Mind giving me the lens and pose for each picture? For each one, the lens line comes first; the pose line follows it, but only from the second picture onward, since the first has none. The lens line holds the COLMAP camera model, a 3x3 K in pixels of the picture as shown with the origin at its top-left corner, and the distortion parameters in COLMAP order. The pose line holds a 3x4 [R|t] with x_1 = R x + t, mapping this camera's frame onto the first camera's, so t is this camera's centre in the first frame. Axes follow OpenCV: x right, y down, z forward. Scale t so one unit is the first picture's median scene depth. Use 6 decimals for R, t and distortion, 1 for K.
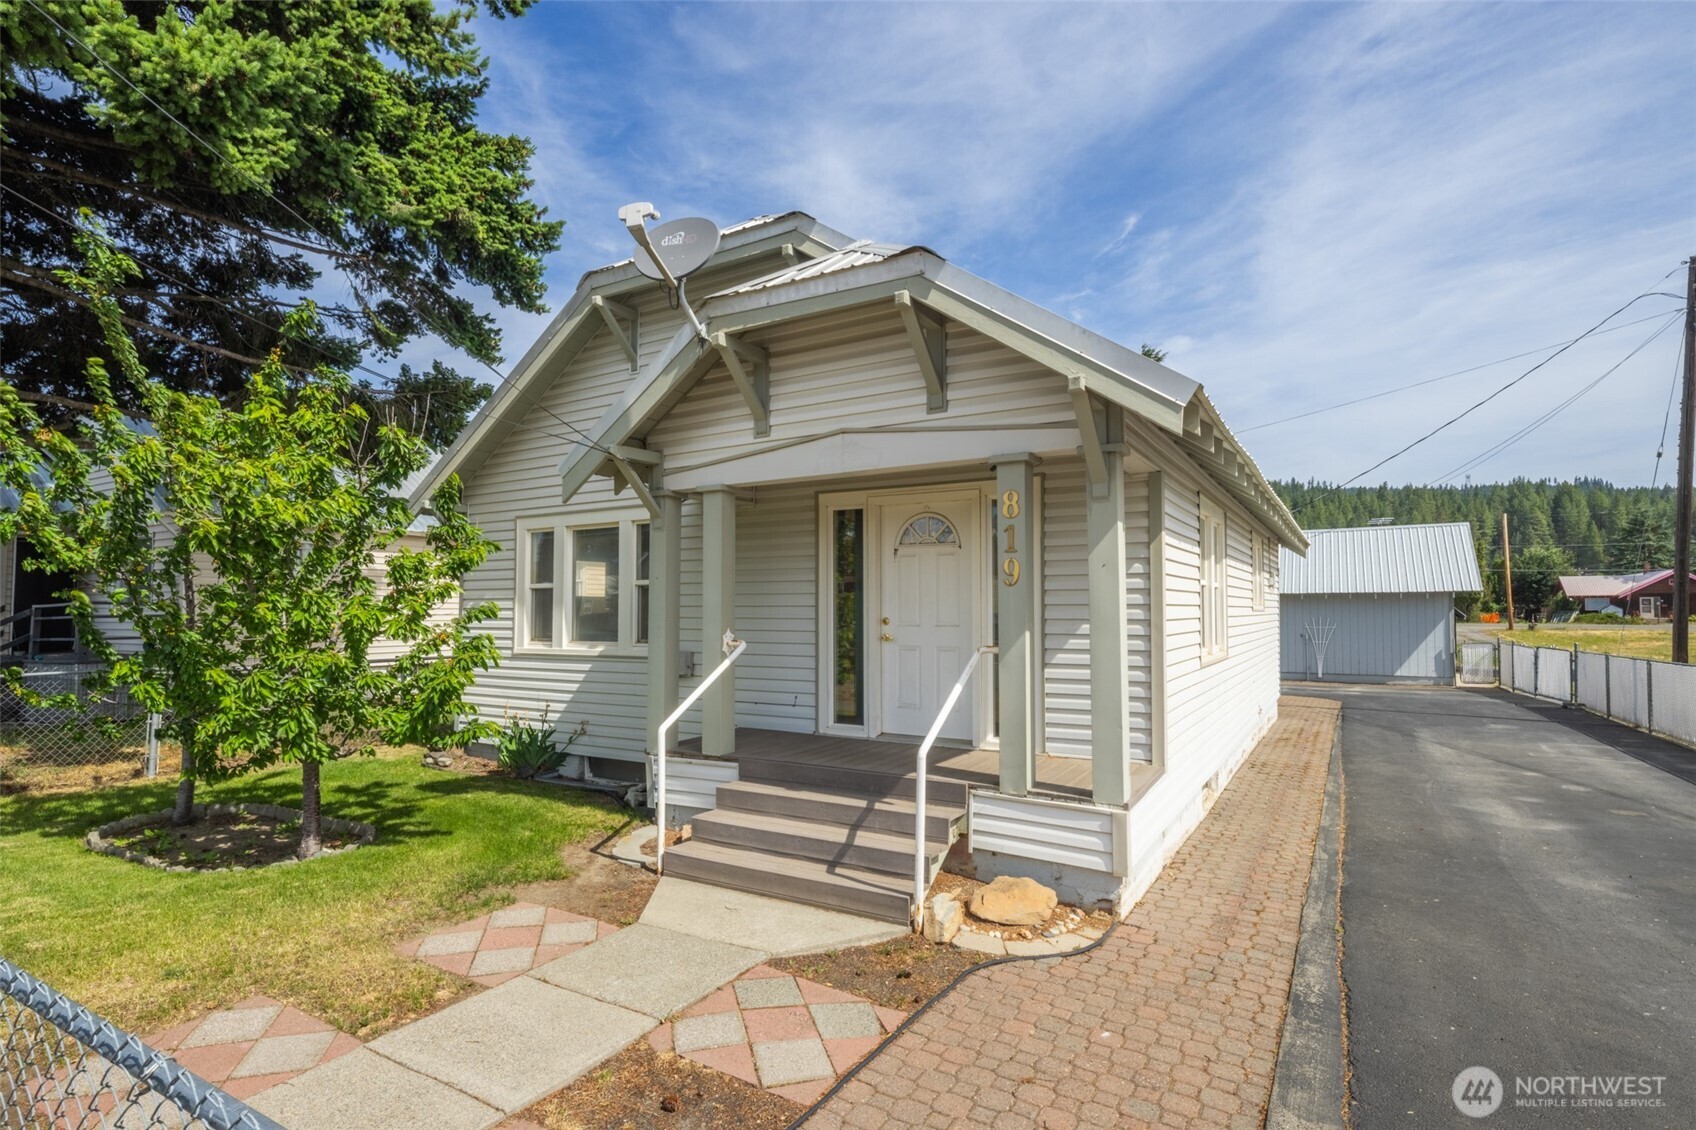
lens RADIAL K [[823.7, 0, 863.2], [0, 823.7, 577.7], [0, 0, 1]] dist [-0.001083, 0.001040]
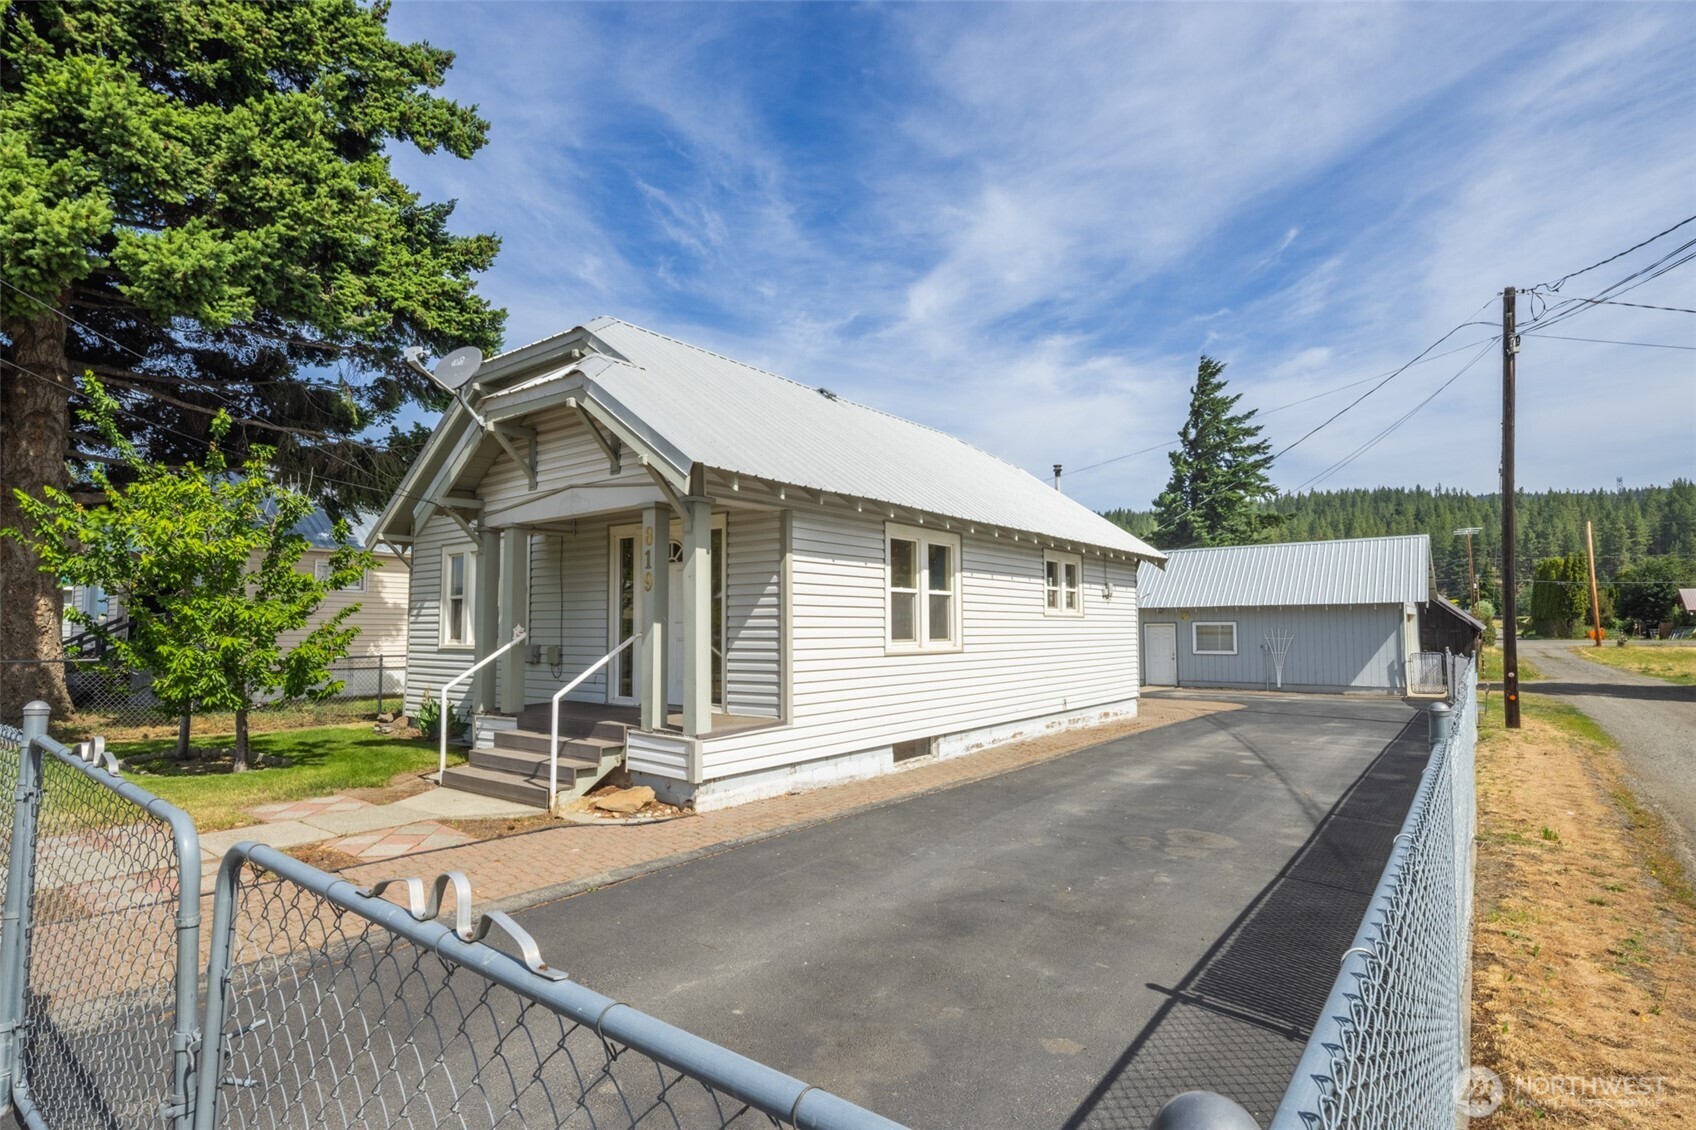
lens RADIAL K [[823.7, 0, 836.6], [0, 823.7, 572.8], [0, 0, 1]] dist [-0.001083, 0.001040]
pose [[0.992244, -0.008766, -0.123998, 0.488021], [0.005406, 0.999610, -0.027402, 0.013639], [0.124190, 0.026519, 0.991904, -0.300323]]
